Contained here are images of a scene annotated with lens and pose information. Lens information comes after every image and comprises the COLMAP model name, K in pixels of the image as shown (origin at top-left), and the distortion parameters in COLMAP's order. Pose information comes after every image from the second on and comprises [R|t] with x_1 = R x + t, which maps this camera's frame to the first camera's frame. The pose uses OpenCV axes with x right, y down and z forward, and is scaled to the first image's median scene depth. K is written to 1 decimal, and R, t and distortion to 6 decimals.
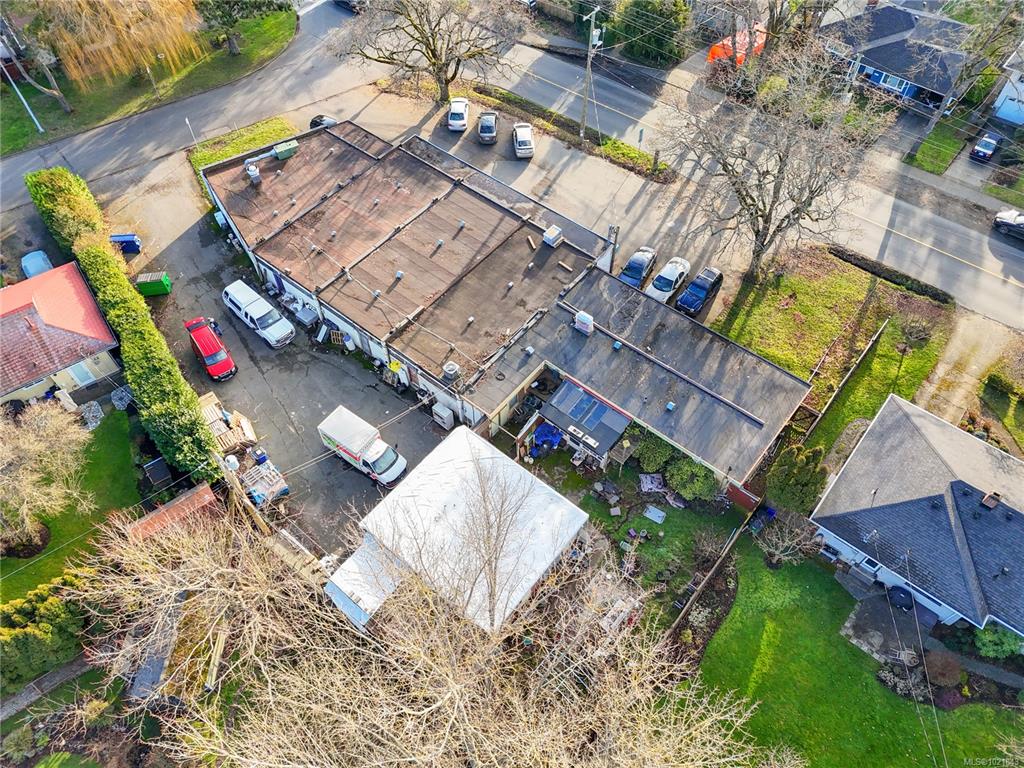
lens RADIAL K [[744.0, 0, 512.0], [0, 744.0, 384.0], [0, 0, 1]] dist [0.091579, -0.087027]
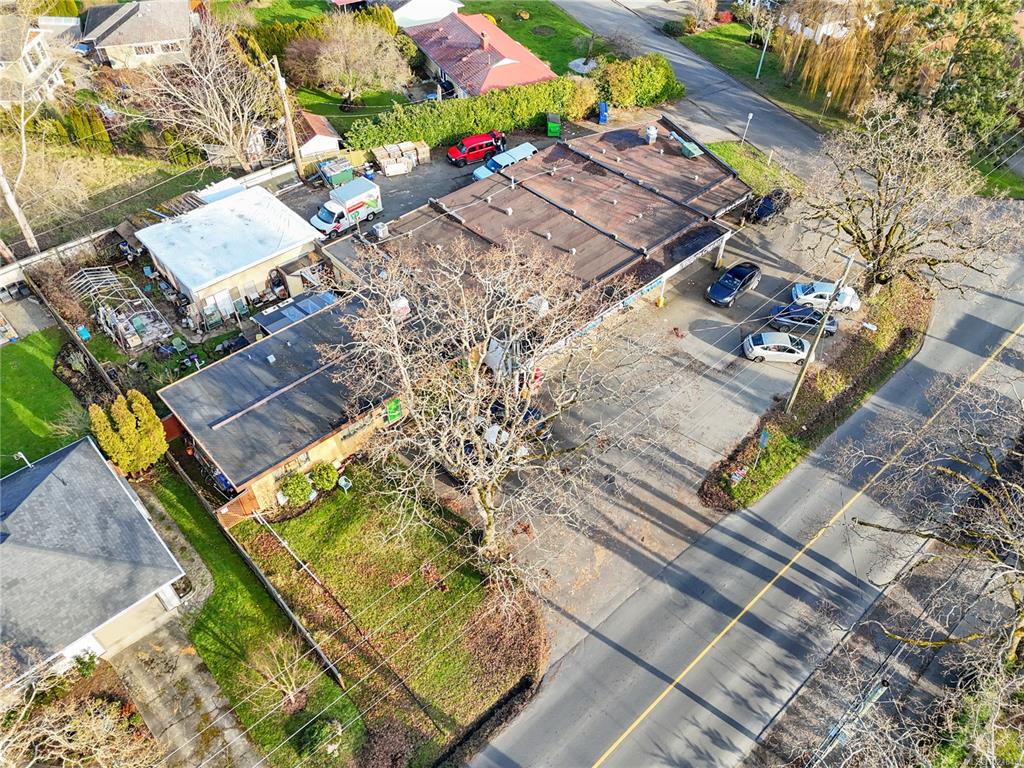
lens RADIAL K [[744.0, 0, 512.0], [0, 744.0, 384.0], [0, 0, 1]] dist [0.091579, -0.087027]
pose [[-0.138747, 0.713519, -0.686760, 0.644681], [-0.810162, 0.317042, 0.493073, -0.514567], [0.569549, 0.624800, 0.534077, 0.524711]]
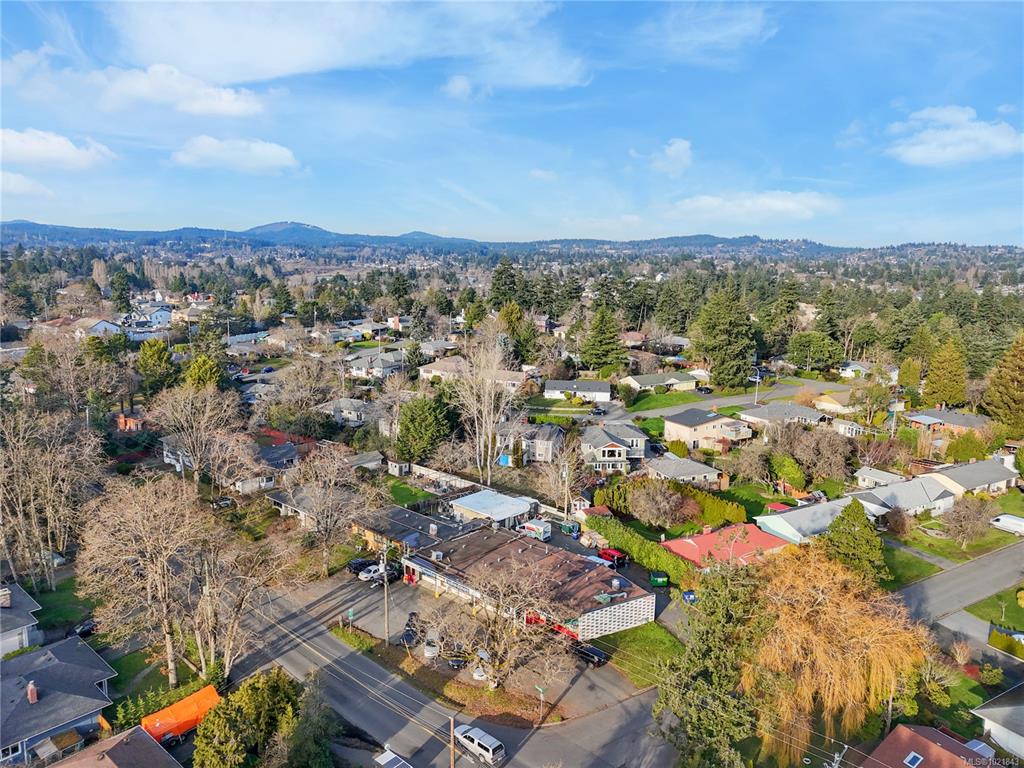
lens RADIAL K [[744.0, 0, 512.0], [0, 744.0, 384.0], [0, 0, 1]] dist [0.091579, -0.087027]
pose [[-0.998547, -0.014938, 0.051778, -0.194953], [0.040672, 0.421414, 0.905956, -1.825038], [-0.035353, 0.906746, -0.420194, 1.247027]]
